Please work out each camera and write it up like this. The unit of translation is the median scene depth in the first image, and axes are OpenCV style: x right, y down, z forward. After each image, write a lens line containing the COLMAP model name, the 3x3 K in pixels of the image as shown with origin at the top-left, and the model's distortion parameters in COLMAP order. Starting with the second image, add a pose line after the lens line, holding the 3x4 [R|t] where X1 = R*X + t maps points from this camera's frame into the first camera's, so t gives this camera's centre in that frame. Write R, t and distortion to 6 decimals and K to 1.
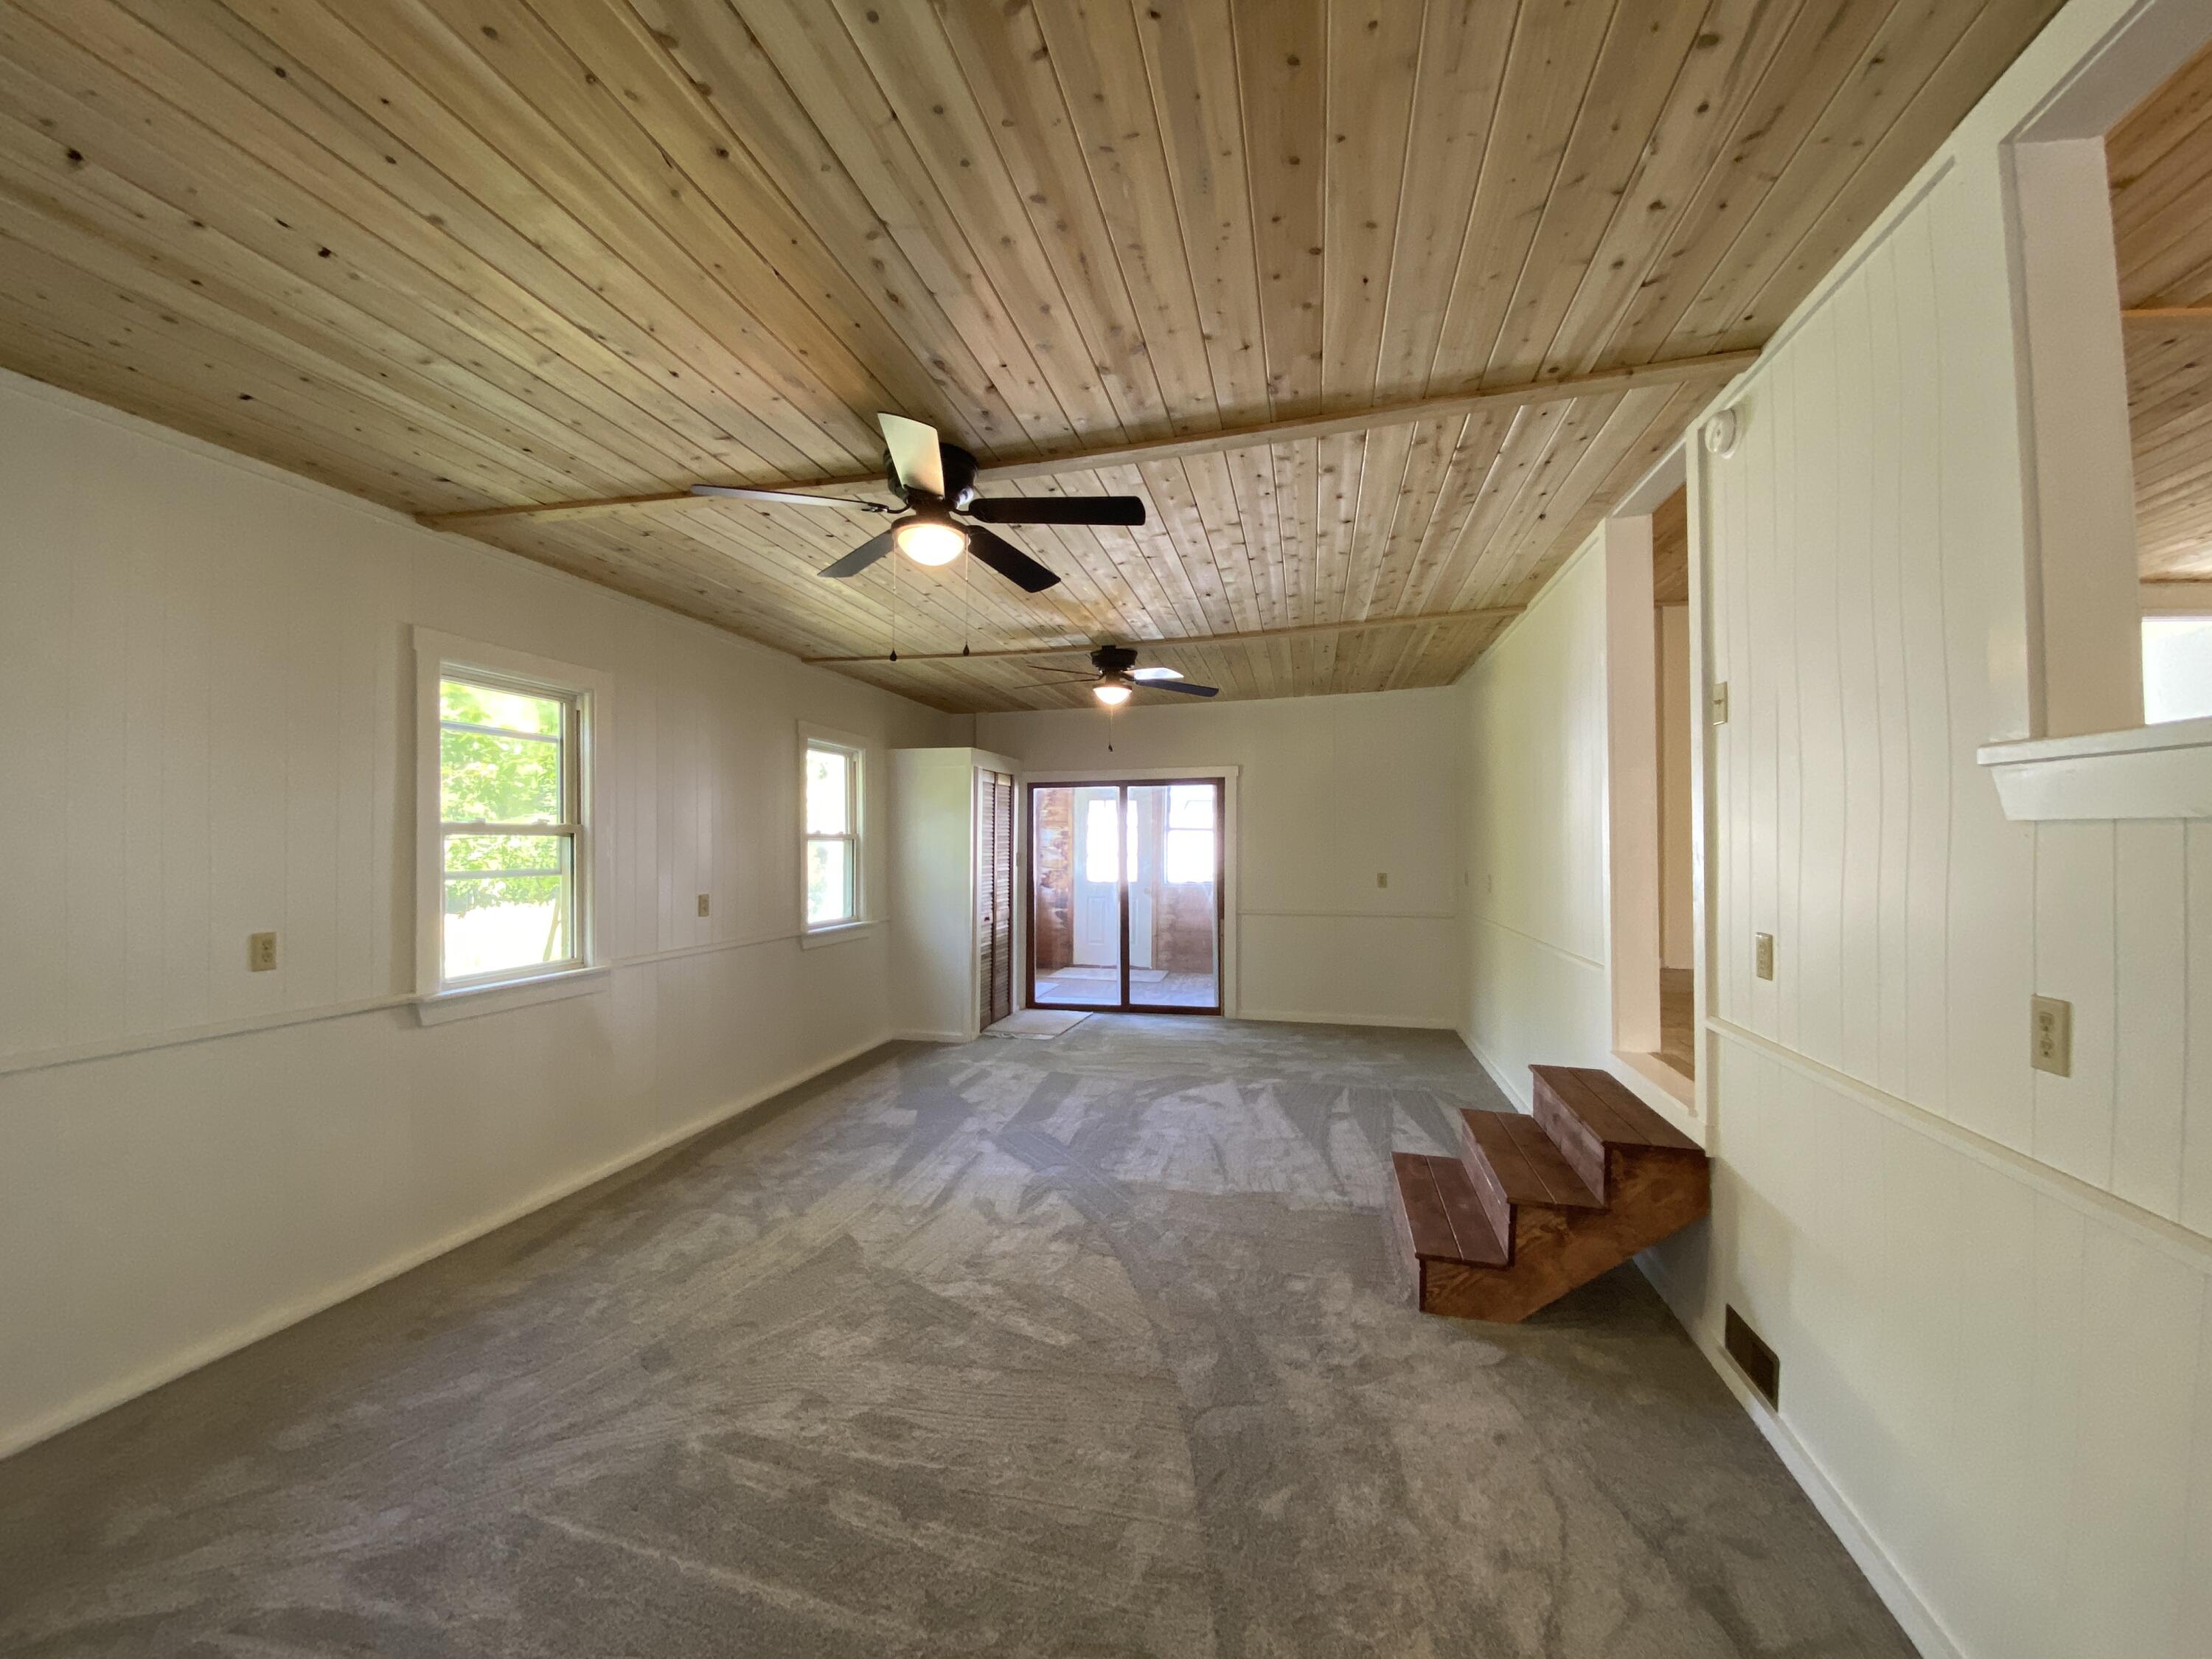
lens RADIAL K [[906.0, 0, 1108.1], [0, 906.0, 833.9], [0, 0, 1]] dist [0.028254, -0.023275]
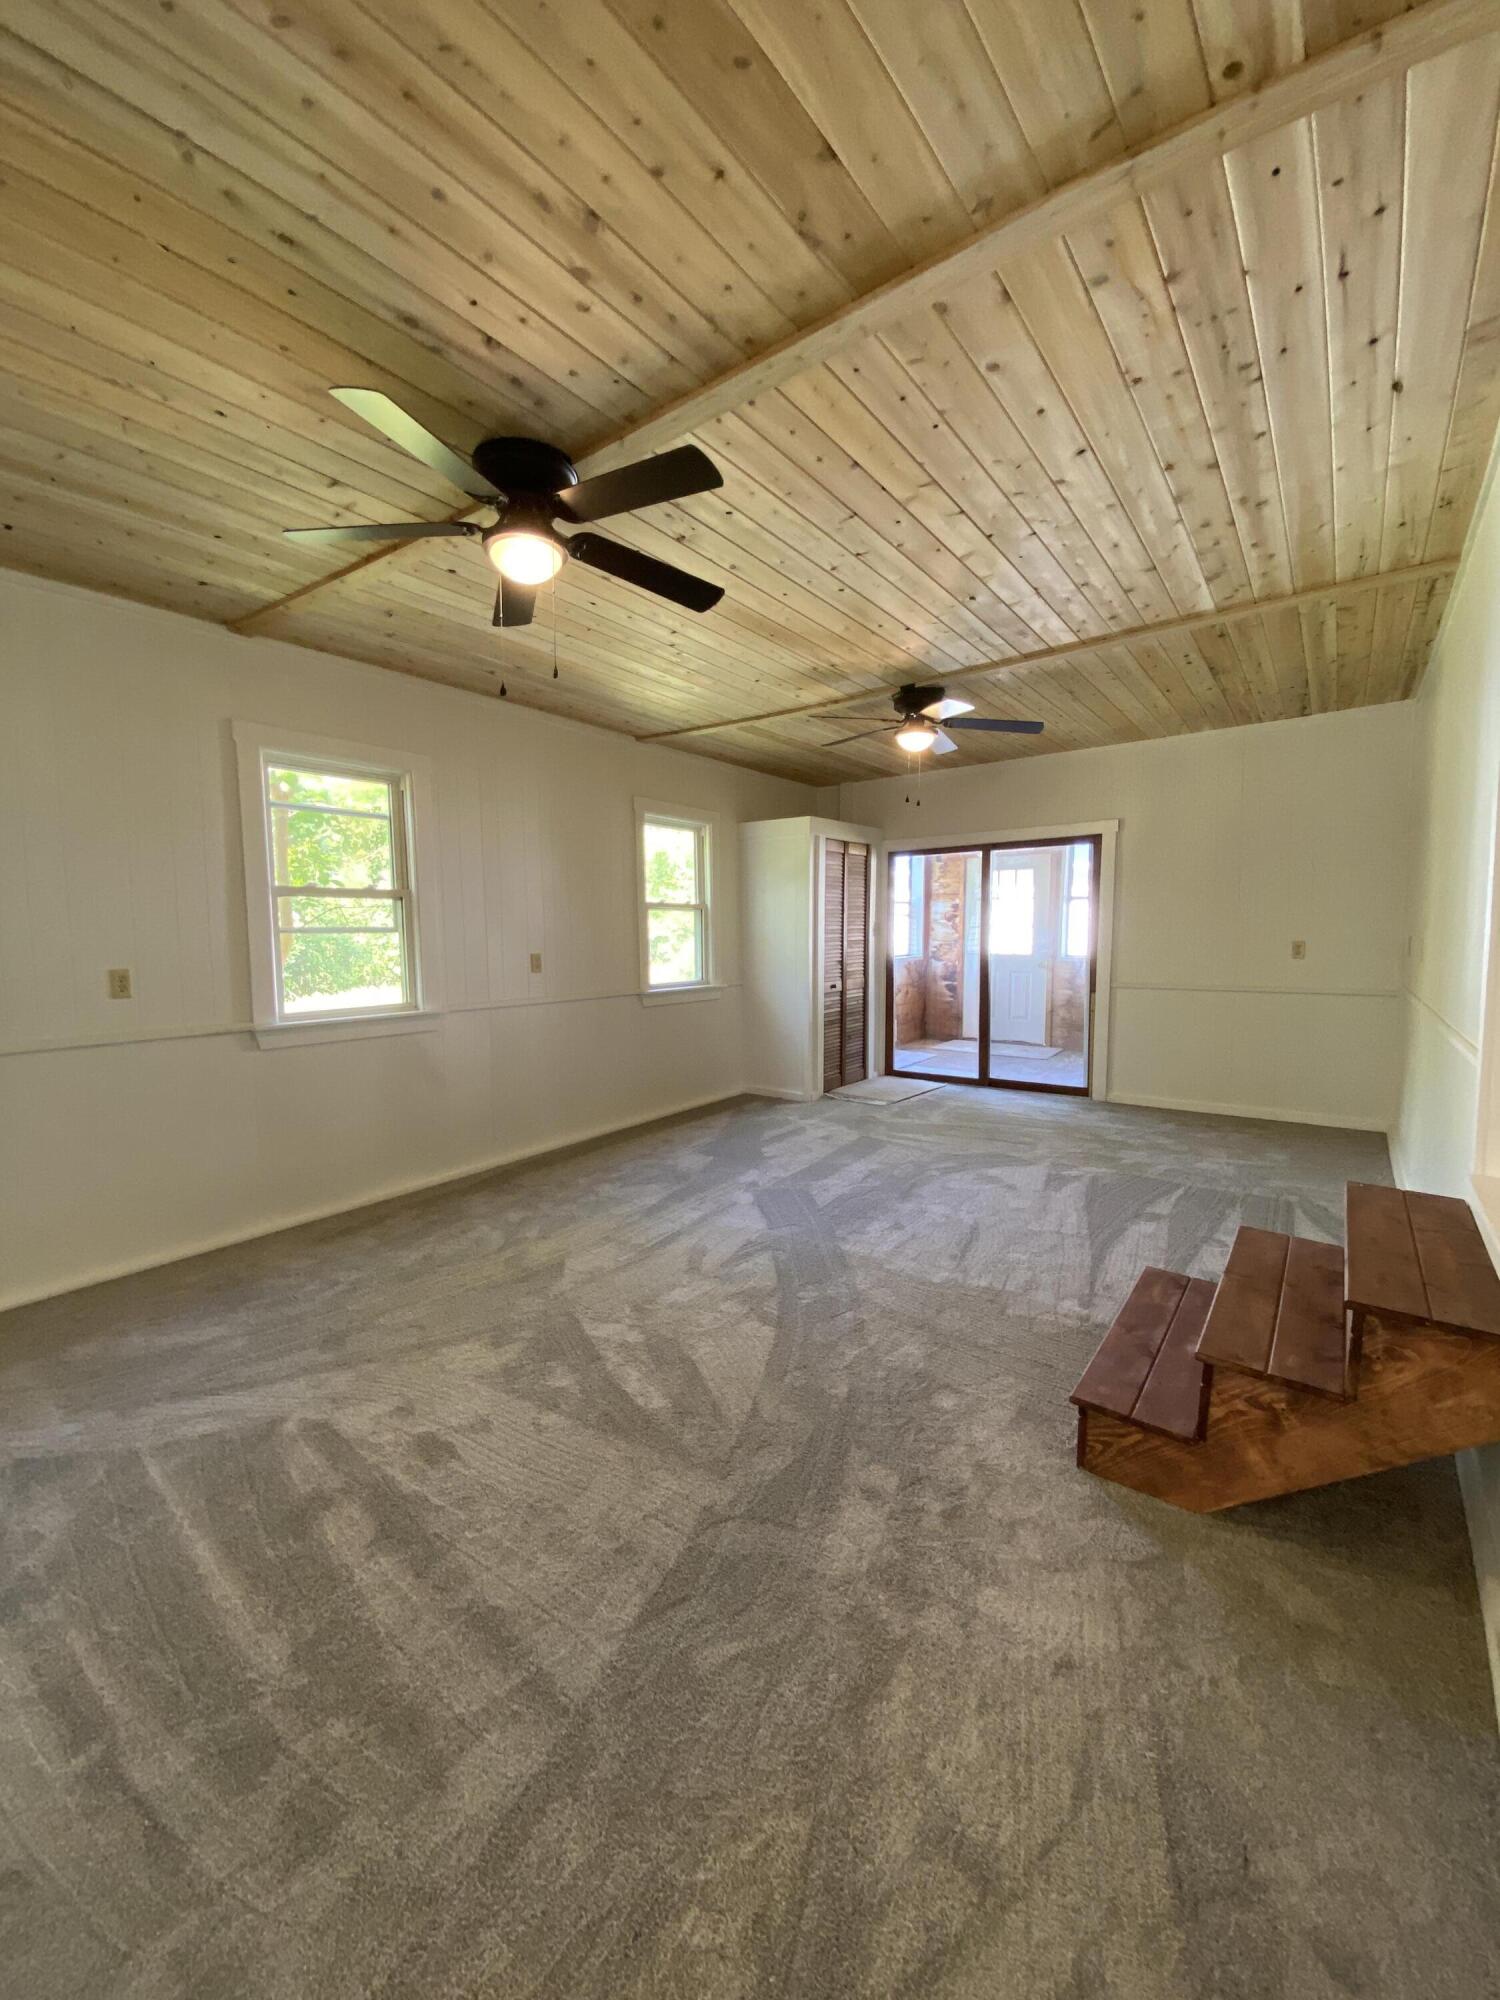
lens RADIAL K [[819.2, 0, 750.0], [0, 819.2, 1000.0], [0, 0, 1]] dist [0.028254, -0.023275]
pose [[0.919937, 0.028184, -0.391052, 0.246661], [0.010328, 0.995325, 0.096031, 0.034058], [0.391930, -0.092381, 0.915345, 0.190770]]
